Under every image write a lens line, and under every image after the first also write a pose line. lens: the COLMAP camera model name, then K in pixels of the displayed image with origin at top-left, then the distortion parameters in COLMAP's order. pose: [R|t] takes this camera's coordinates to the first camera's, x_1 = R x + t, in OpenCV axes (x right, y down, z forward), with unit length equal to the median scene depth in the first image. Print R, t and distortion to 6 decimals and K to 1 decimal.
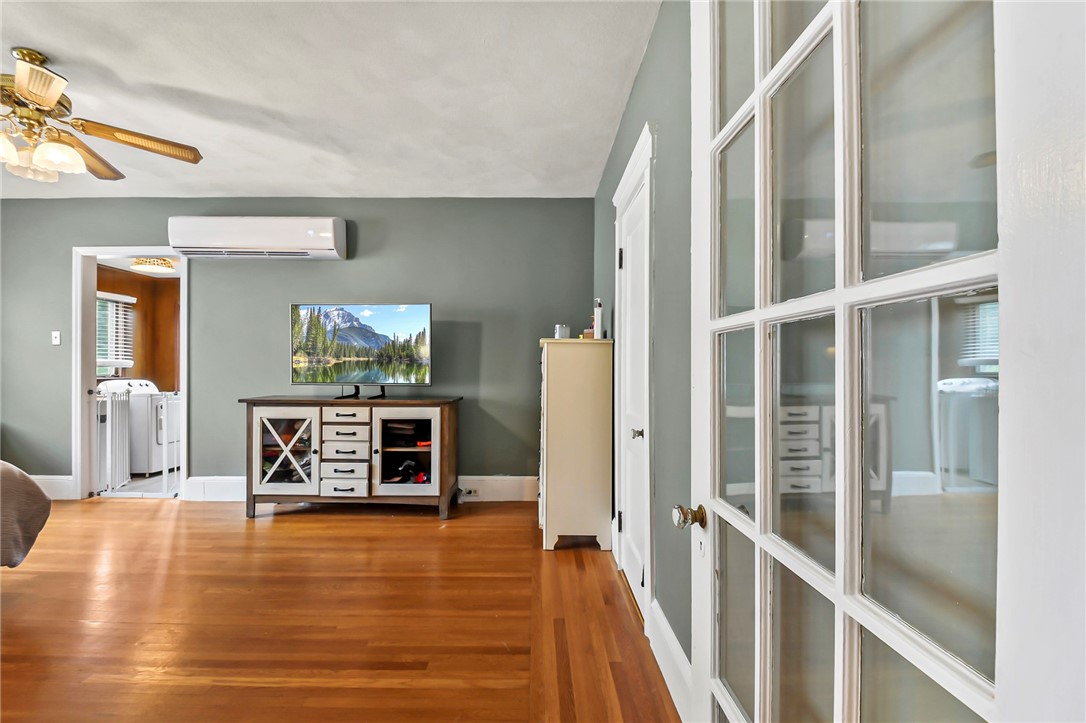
lens RADIAL K [[474.8, 0, 536.6], [0, 474.8, 366.7], [0, 0, 1]] dist [0.035879, -0.030801]
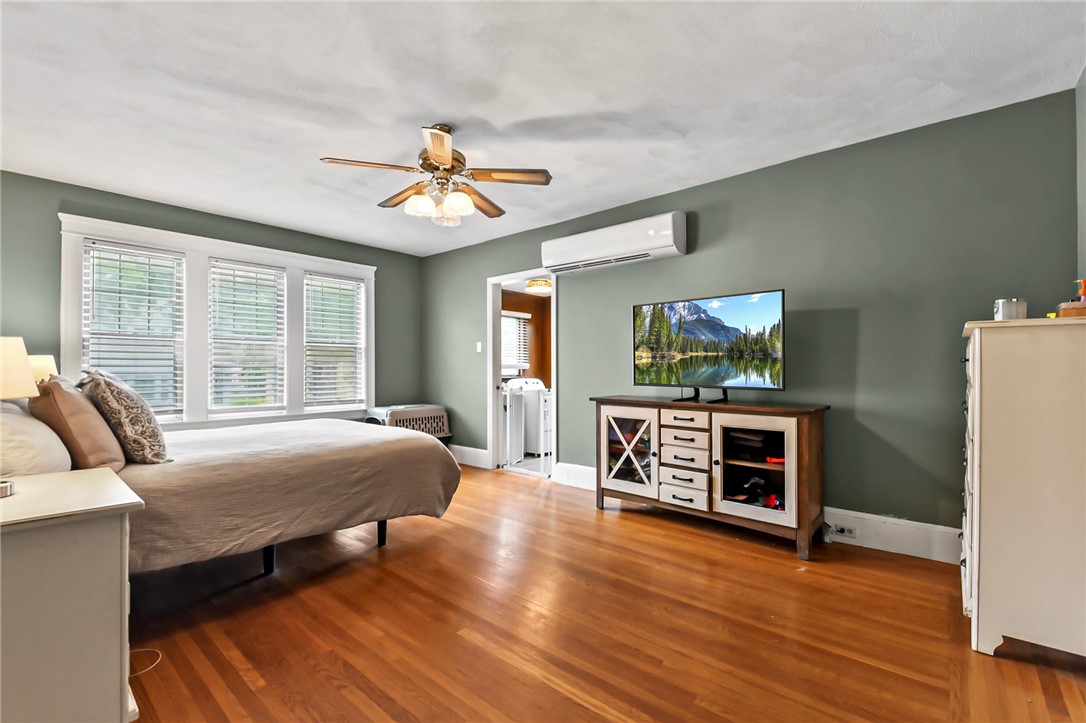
lens RADIAL K [[474.8, 0, 536.6], [0, 474.8, 366.7], [0, 0, 1]] dist [0.035879, -0.030801]
pose [[0.757765, -0.005493, -0.652504, -0.008491], [0.003530, 0.999984, -0.004318, 0.001907], [0.652517, 0.000968, 0.757773, 0.104297]]
